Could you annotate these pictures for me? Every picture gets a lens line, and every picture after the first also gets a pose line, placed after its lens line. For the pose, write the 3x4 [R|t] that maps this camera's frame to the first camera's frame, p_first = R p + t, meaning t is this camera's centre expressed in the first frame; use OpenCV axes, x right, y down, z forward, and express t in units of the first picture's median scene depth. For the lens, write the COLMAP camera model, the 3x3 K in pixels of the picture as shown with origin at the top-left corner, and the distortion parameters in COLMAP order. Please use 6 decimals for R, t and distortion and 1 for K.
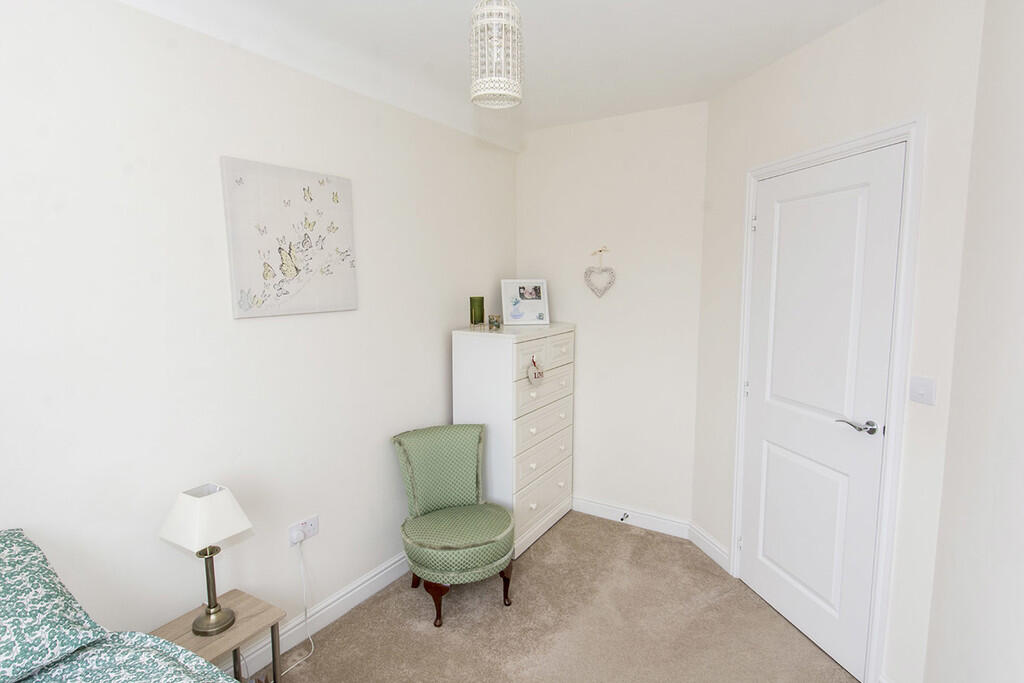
lens RADIAL K [[537.9, 0, 512.1], [0, 537.9, 341.2], [0, 0, 1]] dist [-0.001465, -0.000105]
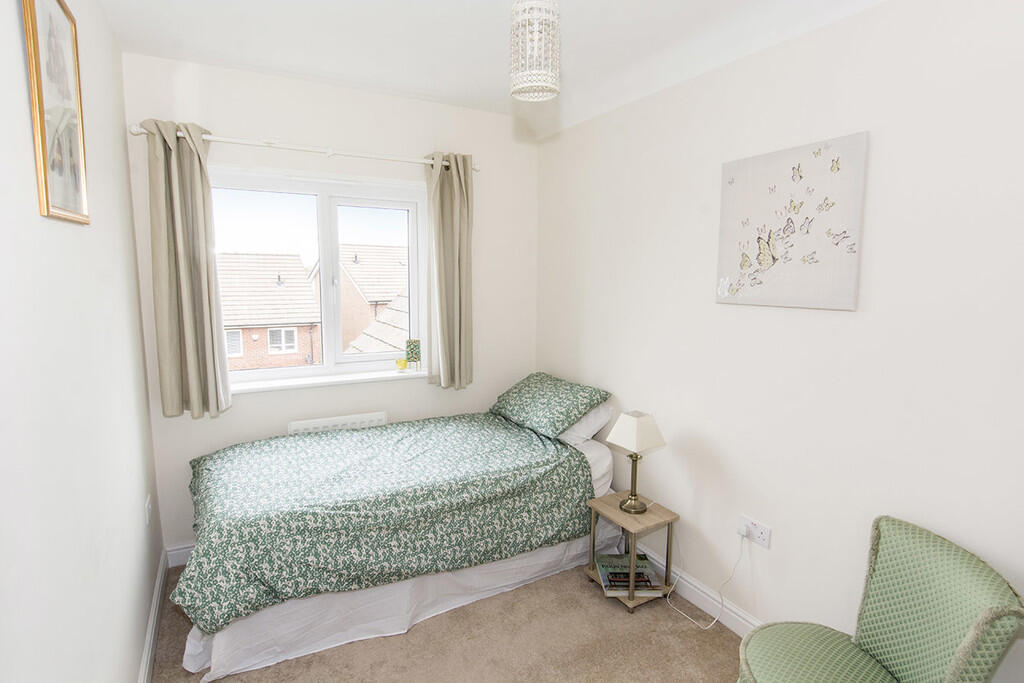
lens RADIAL K [[537.9, 0, 511.9], [0, 537.9, 339.4], [0, 0, 1]] dist [-0.001465, -0.000105]
pose [[-0.493781, 0.110661, -0.862516, 0.648008], [-0.104507, 0.977129, 0.185194, -0.121092], [0.863284, 0.181585, -0.470923, 1.068335]]
